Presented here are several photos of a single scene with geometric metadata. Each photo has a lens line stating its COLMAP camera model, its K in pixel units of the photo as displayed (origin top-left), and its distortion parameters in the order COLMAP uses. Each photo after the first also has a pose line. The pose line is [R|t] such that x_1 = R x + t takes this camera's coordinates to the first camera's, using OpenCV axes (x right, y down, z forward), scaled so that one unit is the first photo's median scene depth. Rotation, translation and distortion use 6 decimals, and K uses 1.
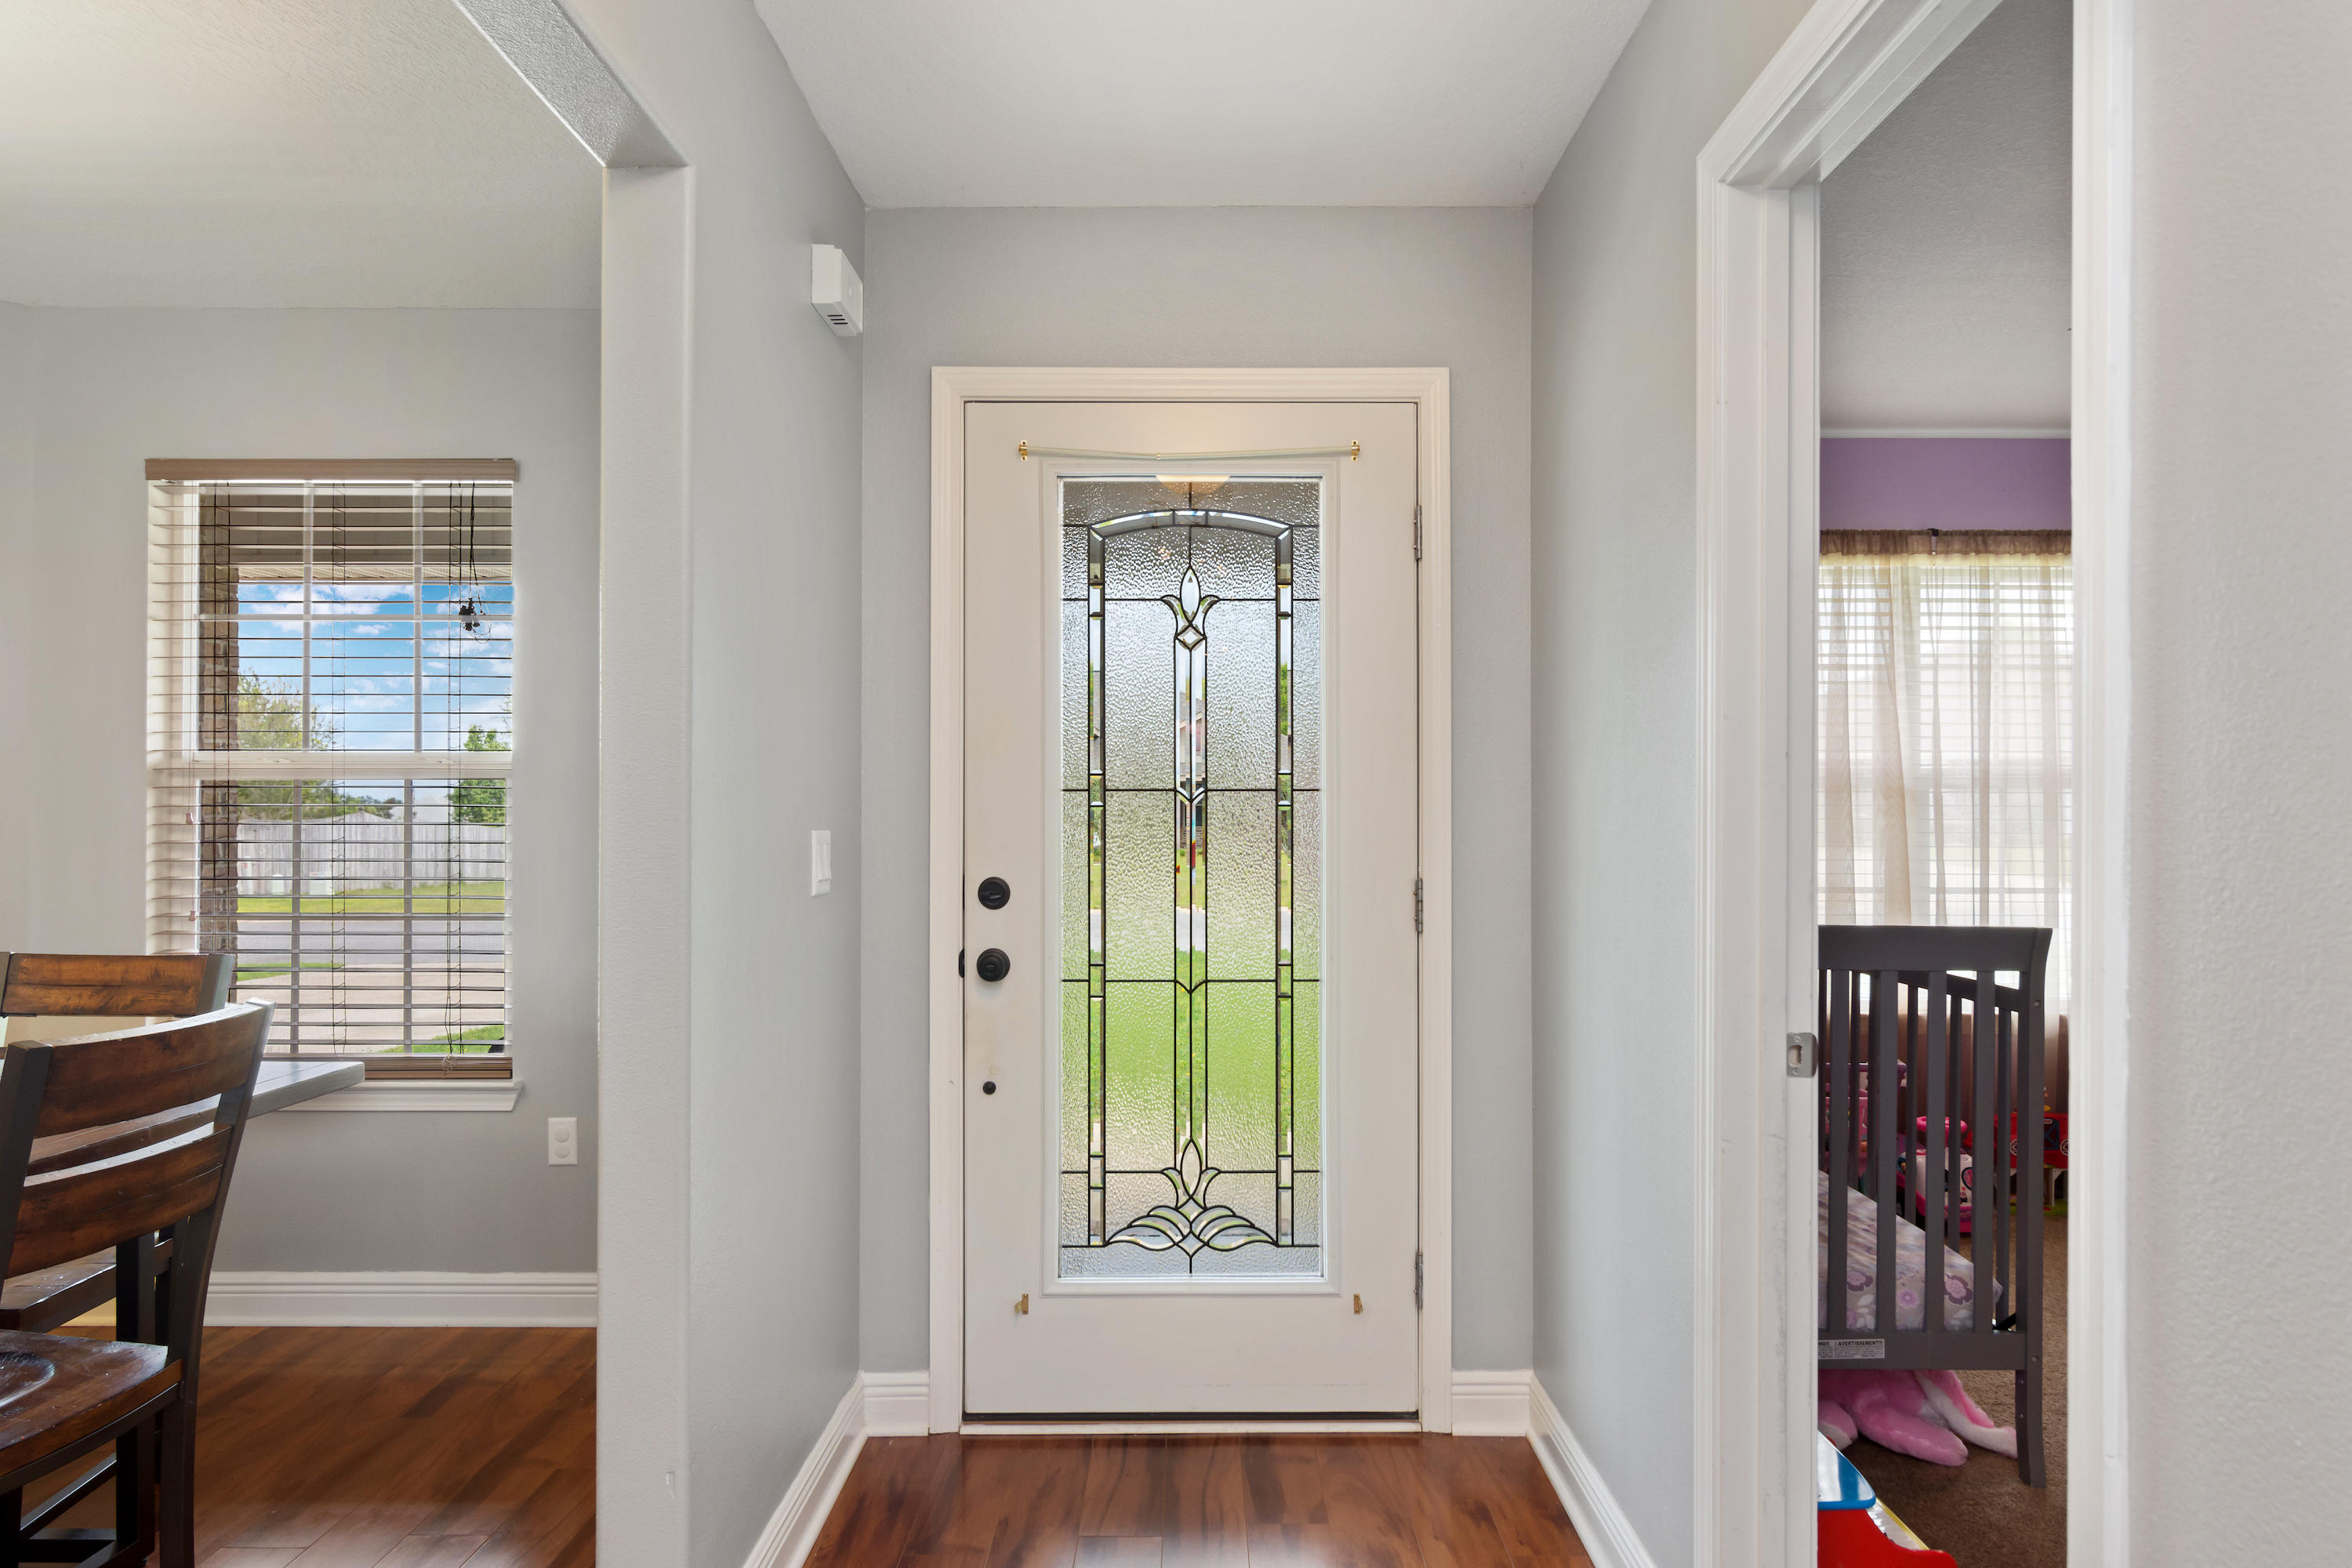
lens RADIAL K [[1491.0, 0, 1176.7], [0, 1491.0, 785.3], [0, 0, 1]] dist [0.001929, -0.000288]
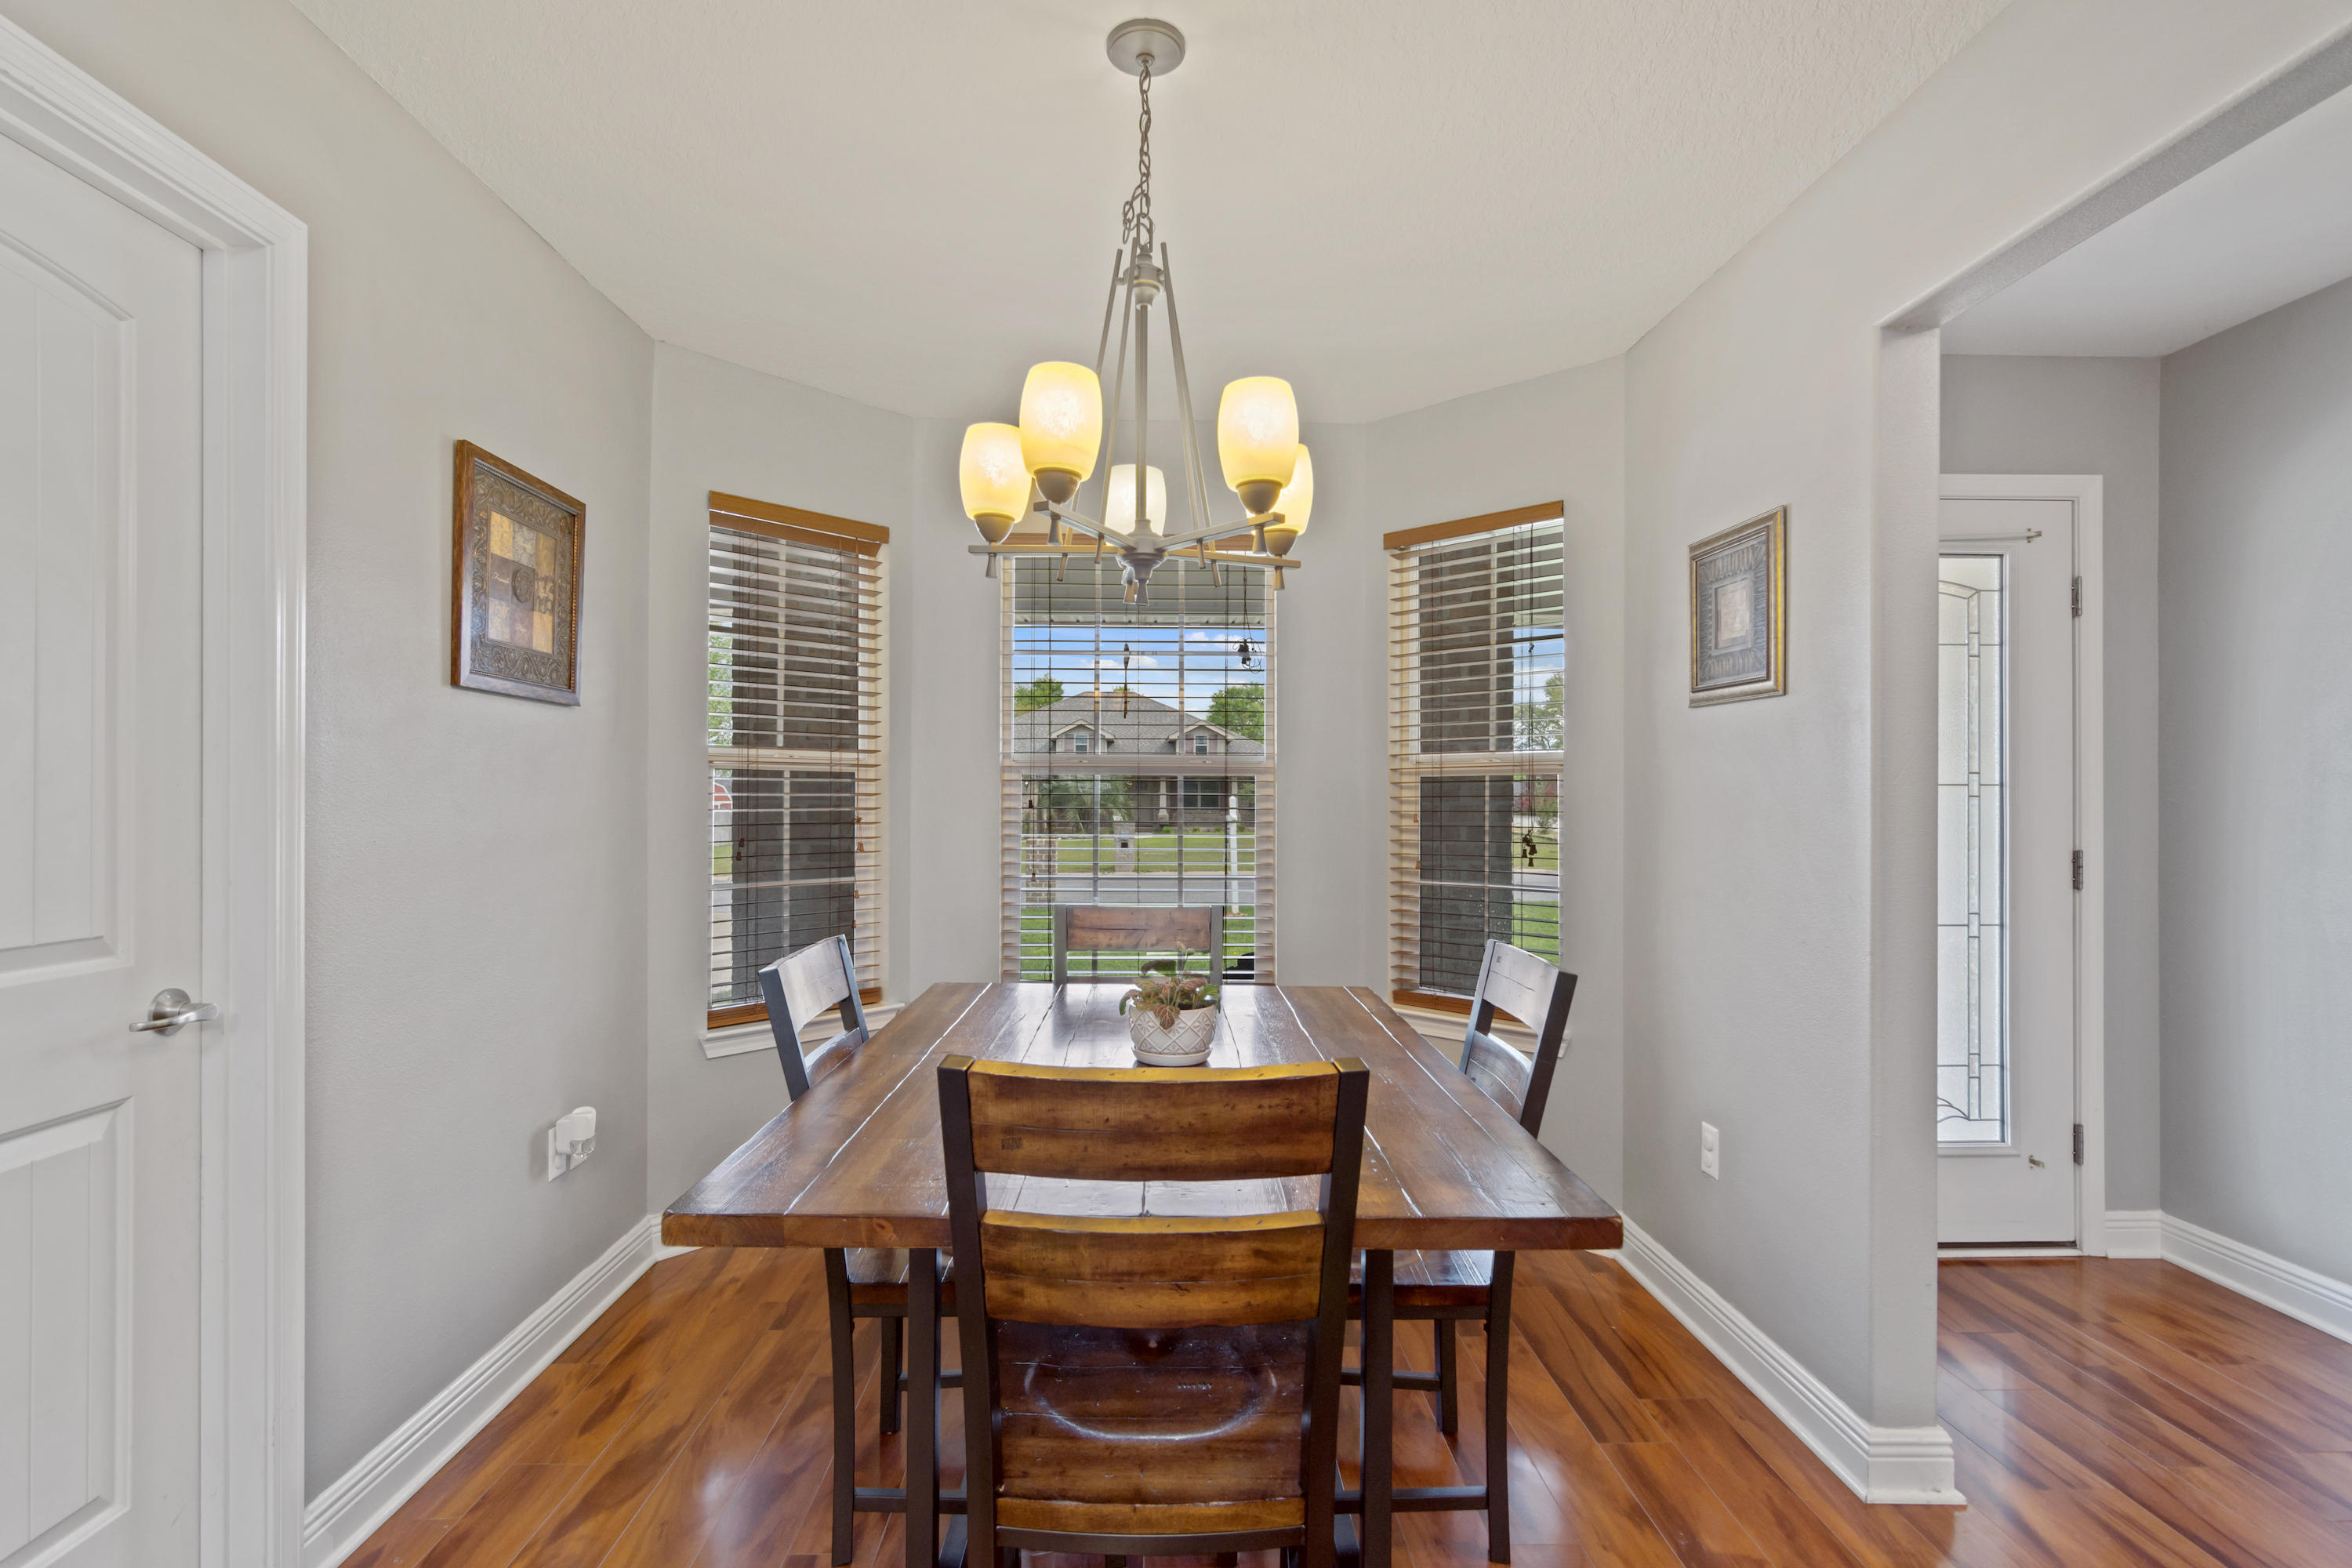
lens RADIAL K [[1122.2, 0, 1174.9], [0, 1122.2, 782.9], [0, 0, 1]] dist [-0.001567, -0.000023]
pose [[0.999593, 0.002740, 0.028395, -0.694052], [-0.002743, 0.999996, 0.000079, 0.003512], [-0.028394, -0.000157, 0.999597, -0.000377]]
